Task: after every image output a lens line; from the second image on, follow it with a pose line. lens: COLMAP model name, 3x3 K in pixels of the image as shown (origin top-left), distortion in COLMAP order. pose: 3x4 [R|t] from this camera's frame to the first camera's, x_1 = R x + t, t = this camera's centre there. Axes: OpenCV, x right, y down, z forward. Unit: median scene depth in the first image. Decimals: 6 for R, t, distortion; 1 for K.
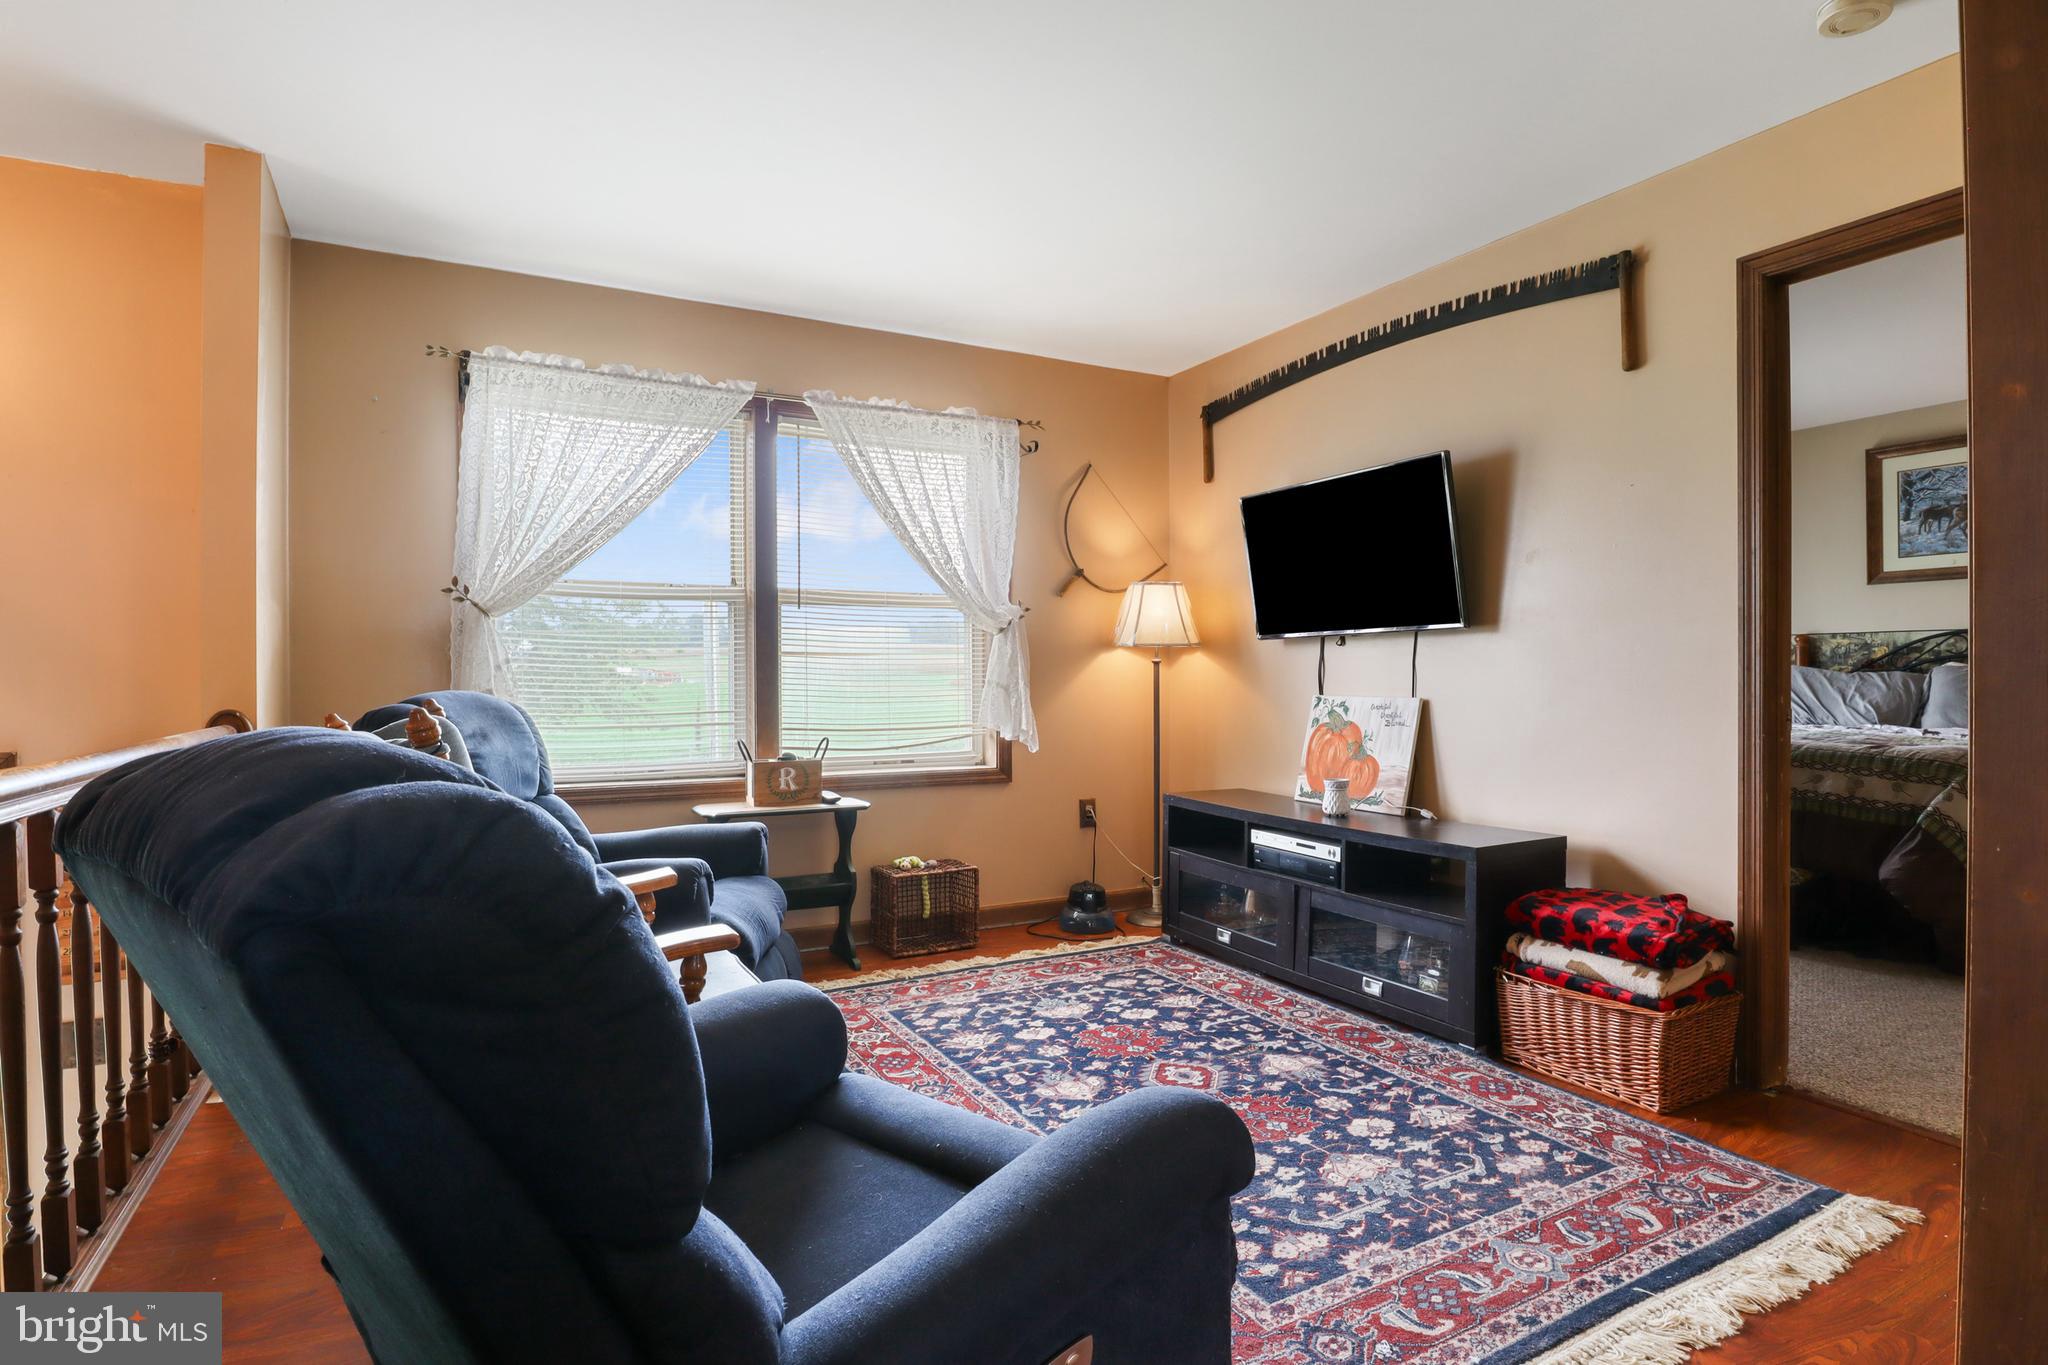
lens RADIAL K [[1036.1, 0, 1027.6], [0, 1036.1, 688.7], [0, 0, 1]] dist [-0.020773, 0.000127]
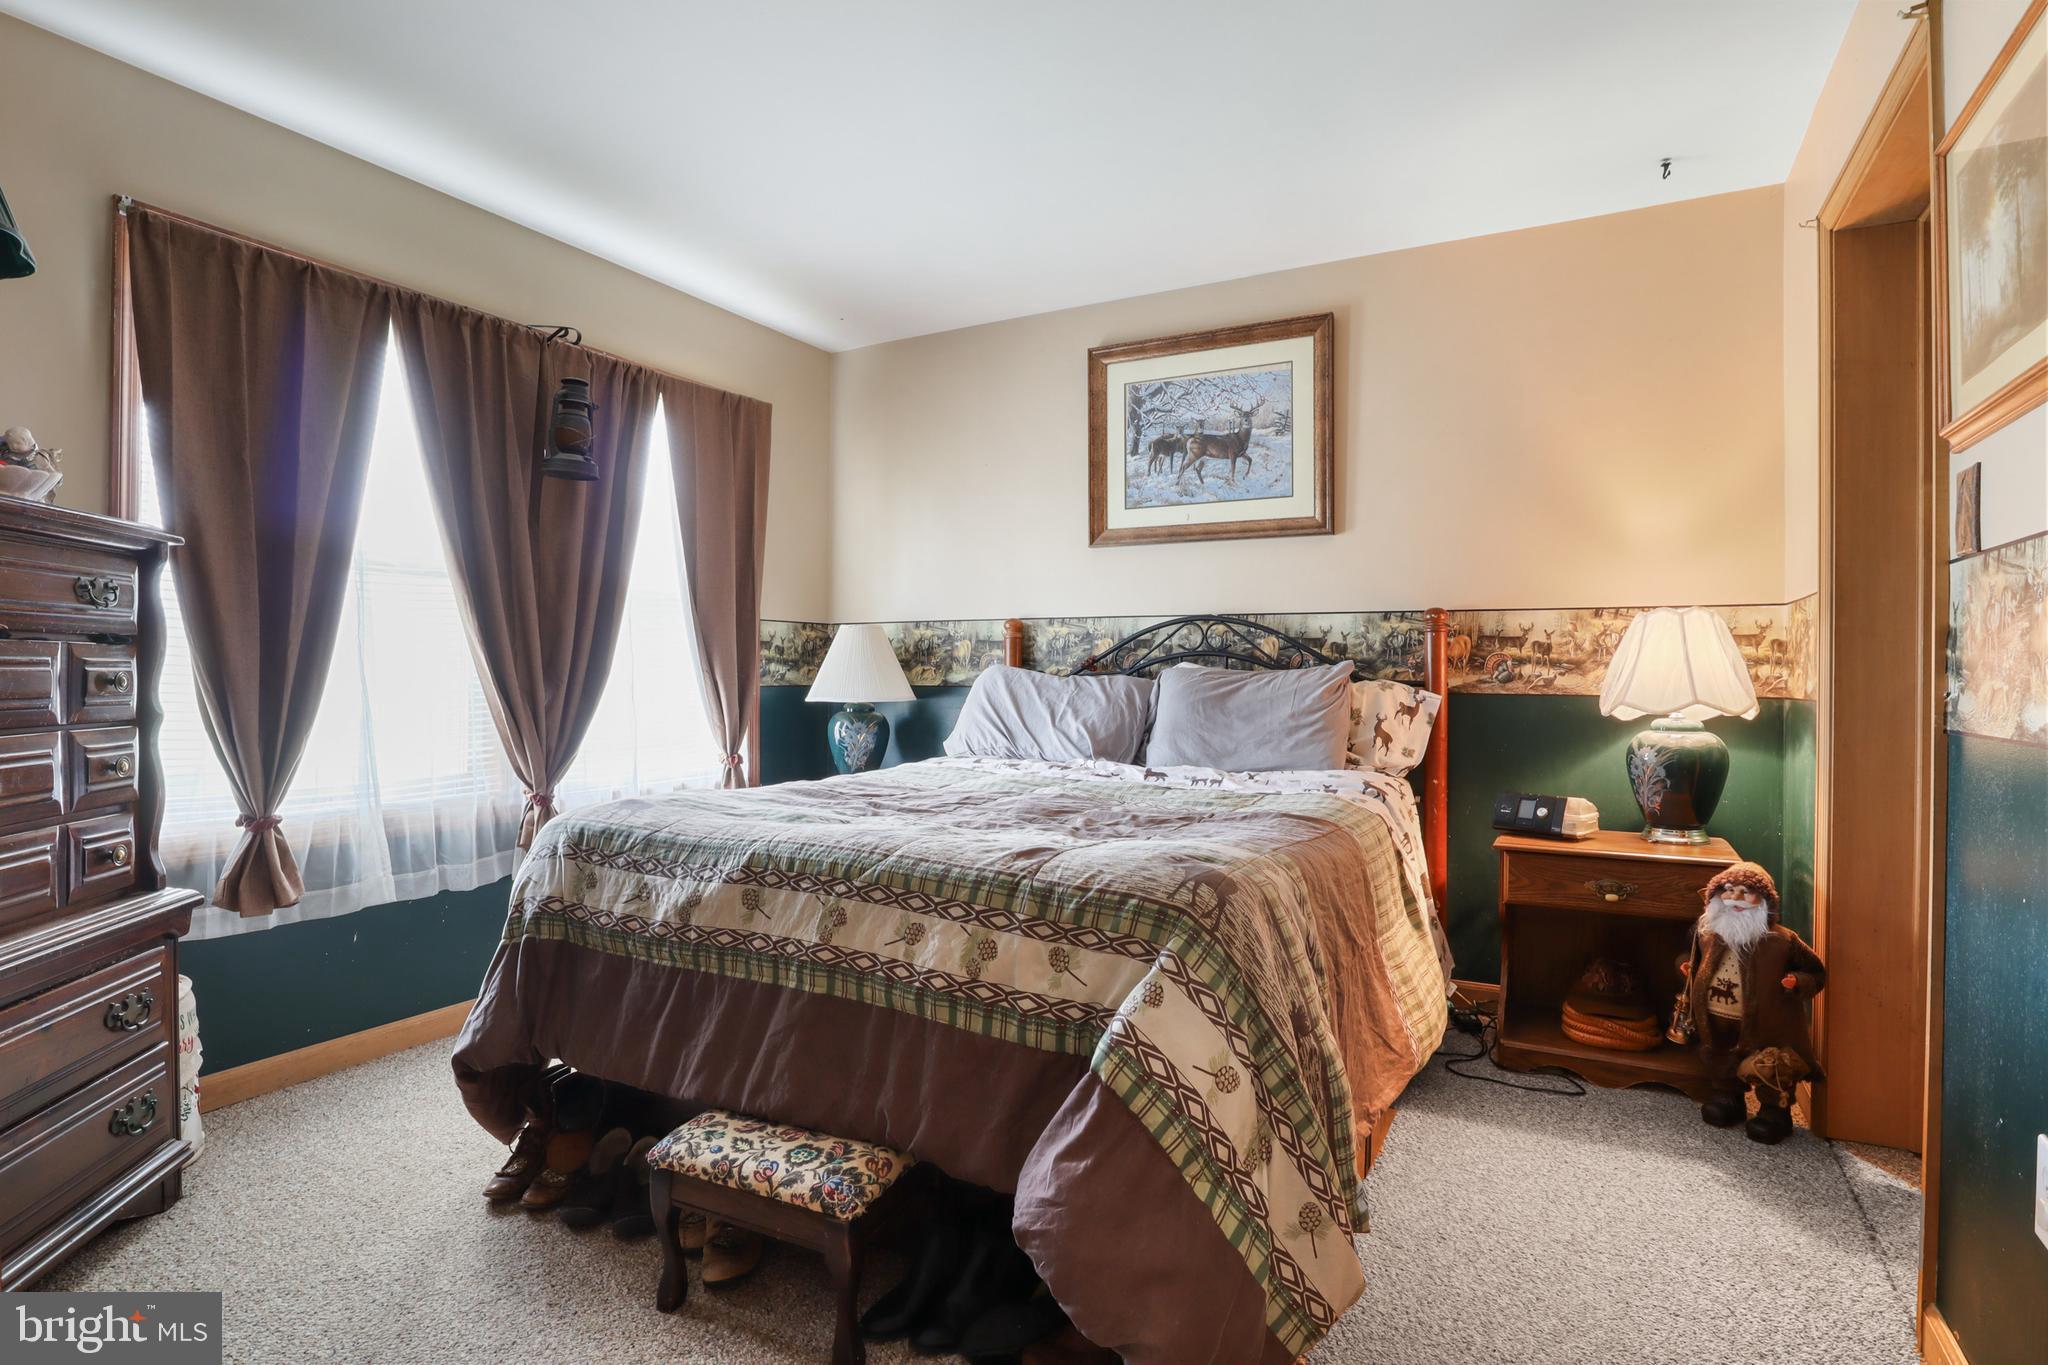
lens RADIAL K [[1036.1, 0, 1027.6], [0, 1036.1, 688.7], [0, 0, 1]] dist [-0.020773, 0.000127]
pose [[0.841181, 0.000124, 0.540753, 0.440119], [-0.000413, 1.000000, 0.000414, -0.008474], [-0.540753, -0.000572, 0.841181, 0.469280]]
